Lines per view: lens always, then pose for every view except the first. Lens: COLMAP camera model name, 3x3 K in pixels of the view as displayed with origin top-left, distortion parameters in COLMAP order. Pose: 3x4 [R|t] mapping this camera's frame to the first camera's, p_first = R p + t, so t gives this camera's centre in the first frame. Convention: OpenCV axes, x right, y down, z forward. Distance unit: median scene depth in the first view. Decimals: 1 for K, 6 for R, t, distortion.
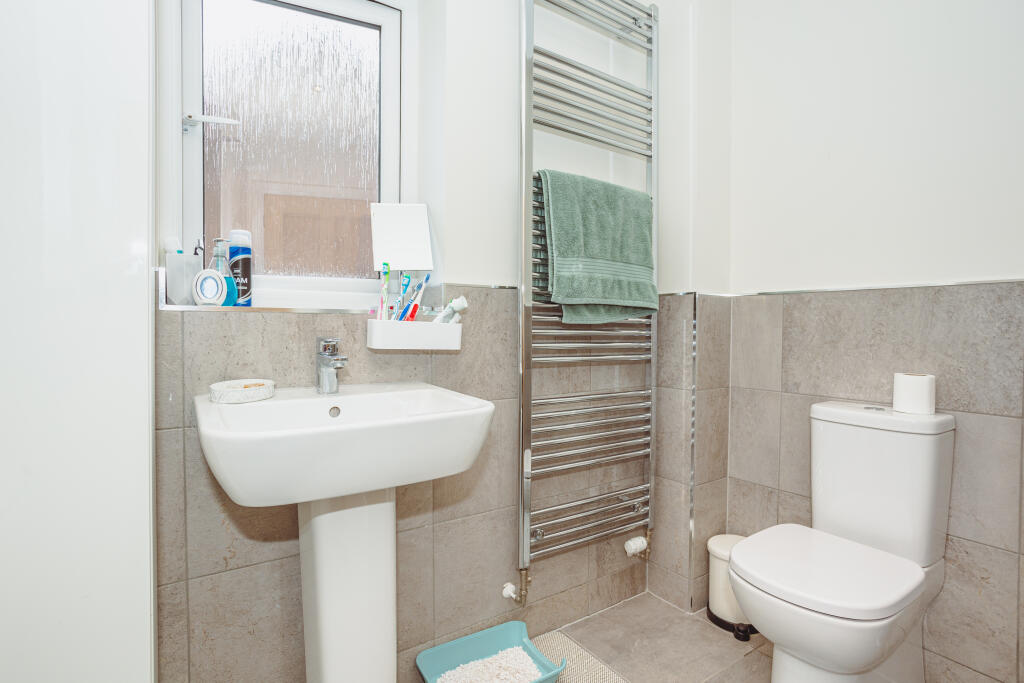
lens RADIAL K [[496.8, 0, 510.0], [0, 496.8, 344.7], [0, 0, 1]] dist [-0.006719, 0.000752]
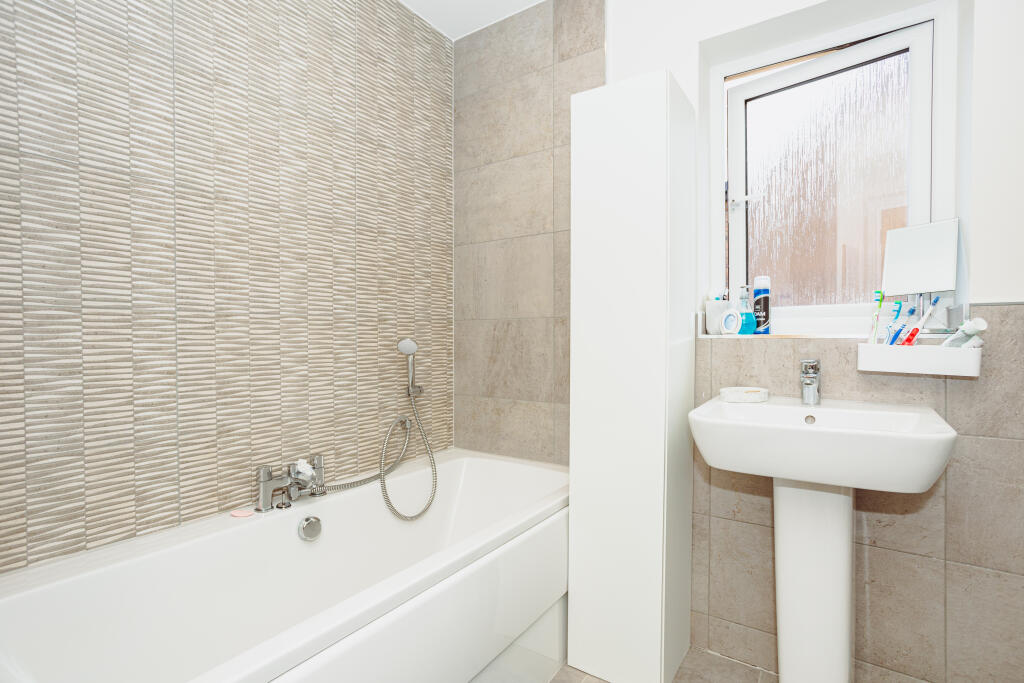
lens RADIAL K [[496.8, 0, 510.0], [0, 496.8, 344.7], [0, 0, 1]] dist [-0.006719, 0.000752]
pose [[0.461172, 0.005406, -0.887294, 0.439792], [-0.034044, 0.999353, -0.011606, -0.011462], [0.886657, 0.035559, 0.461058, -0.279276]]
